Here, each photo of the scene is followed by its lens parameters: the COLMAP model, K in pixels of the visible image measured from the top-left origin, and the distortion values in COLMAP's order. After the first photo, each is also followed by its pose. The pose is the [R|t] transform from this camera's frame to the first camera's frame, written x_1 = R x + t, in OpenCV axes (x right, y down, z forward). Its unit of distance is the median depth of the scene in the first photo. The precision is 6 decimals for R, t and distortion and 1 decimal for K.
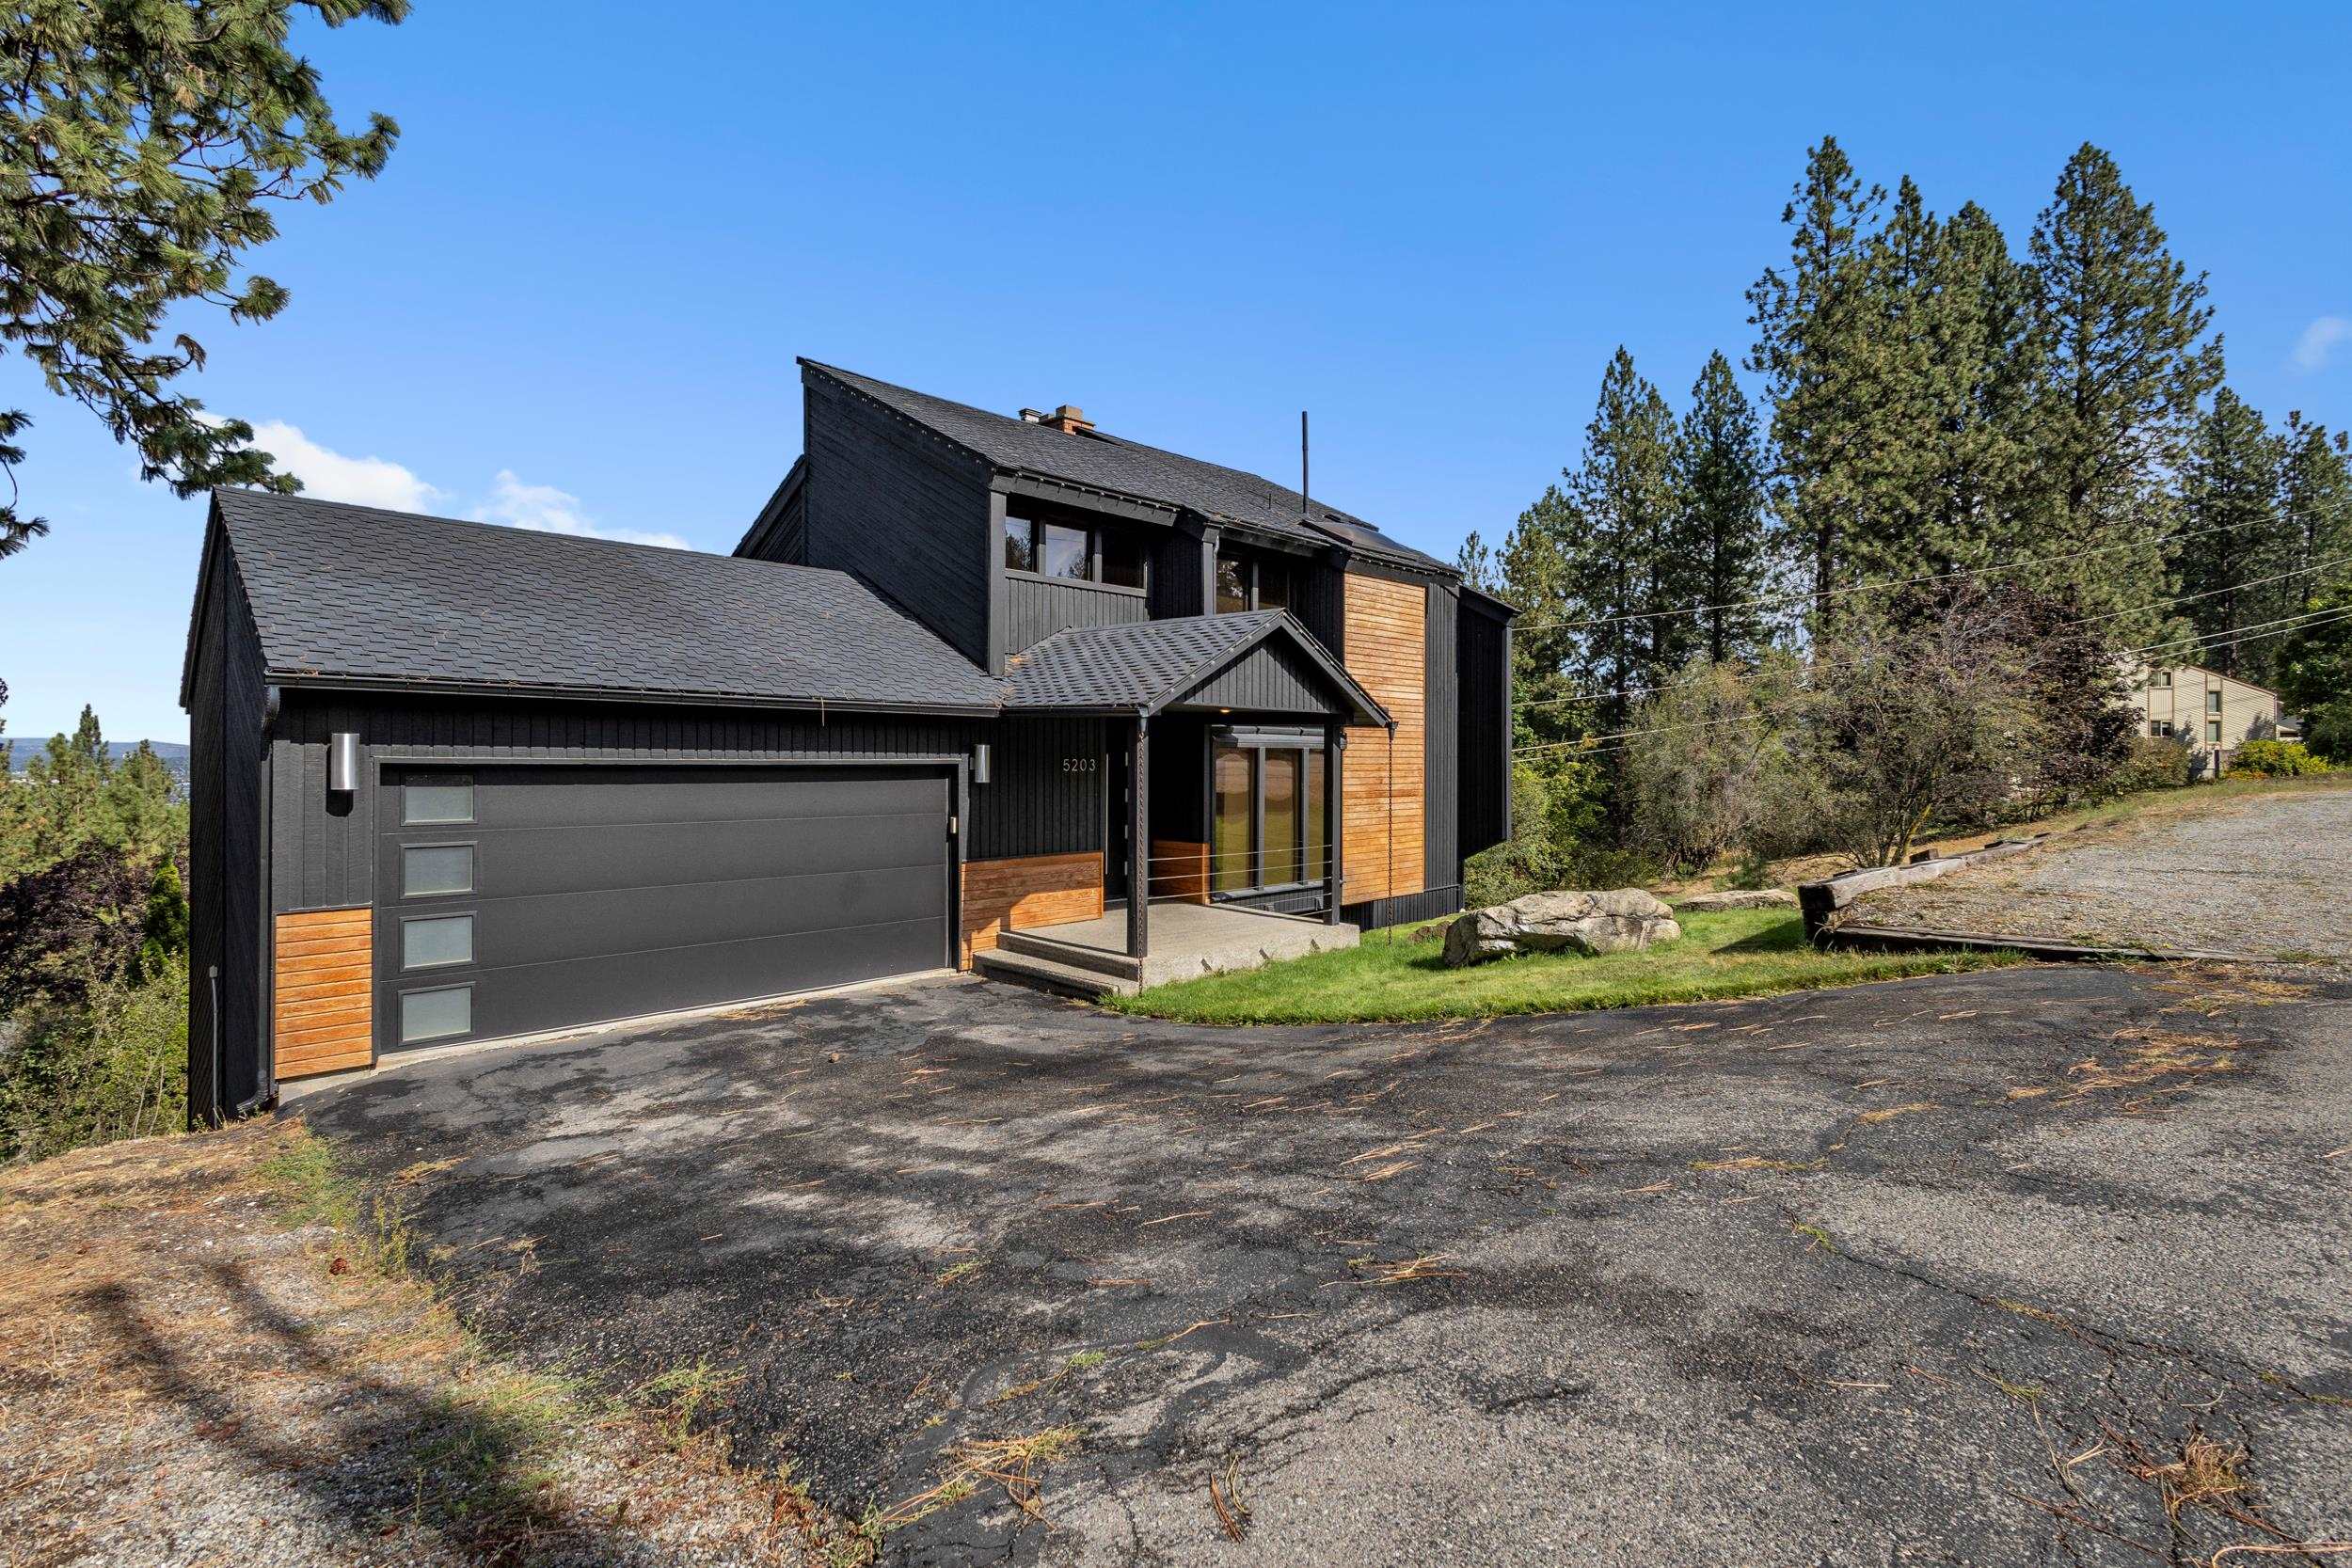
lens RADIAL K [[1090.1, 0, 1175.5], [0, 1090.1, 775.8], [0, 0, 1]] dist [0.005322, 0.000305]
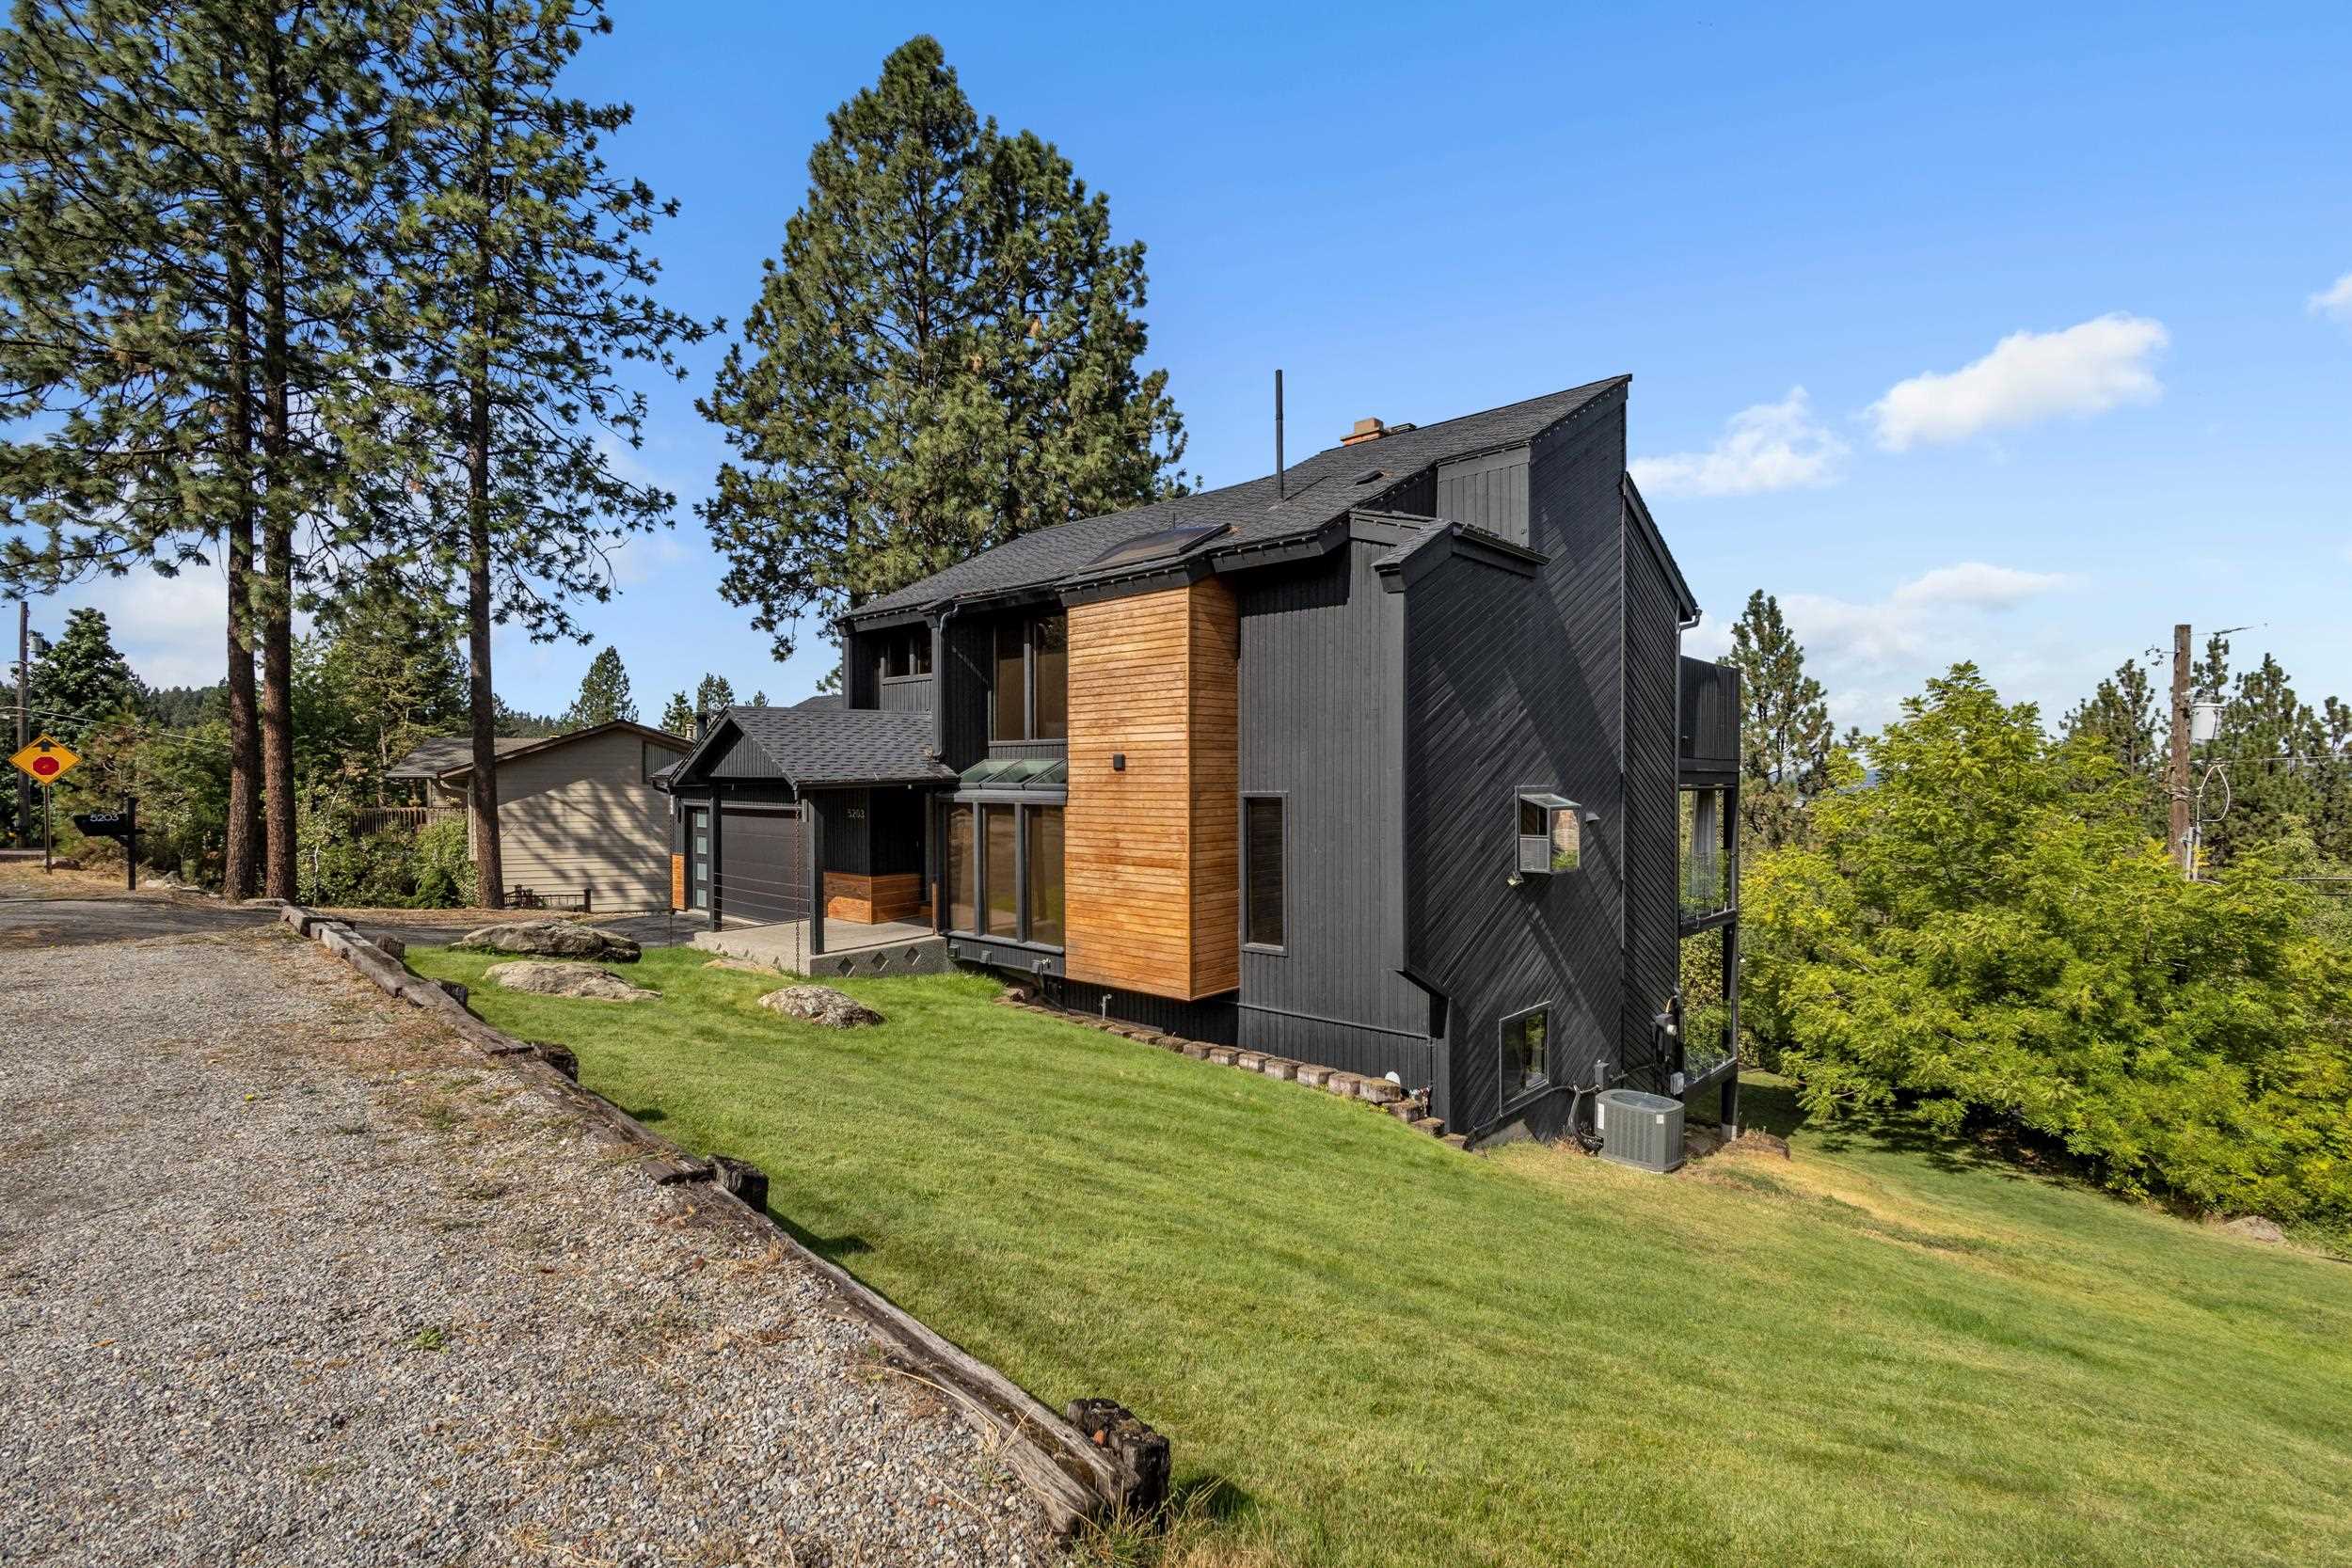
lens RADIAL K [[1090.1, 0, 1175.5], [0, 1090.1, 775.8], [0, 0, 1]] dist [0.005322, 0.000305]
pose [[0.030962, 0.009805, -0.999472, 1.010268], [0.000291, 0.999952, 0.009819, -0.054860], [0.999521, -0.000595, 0.030958, 1.014337]]
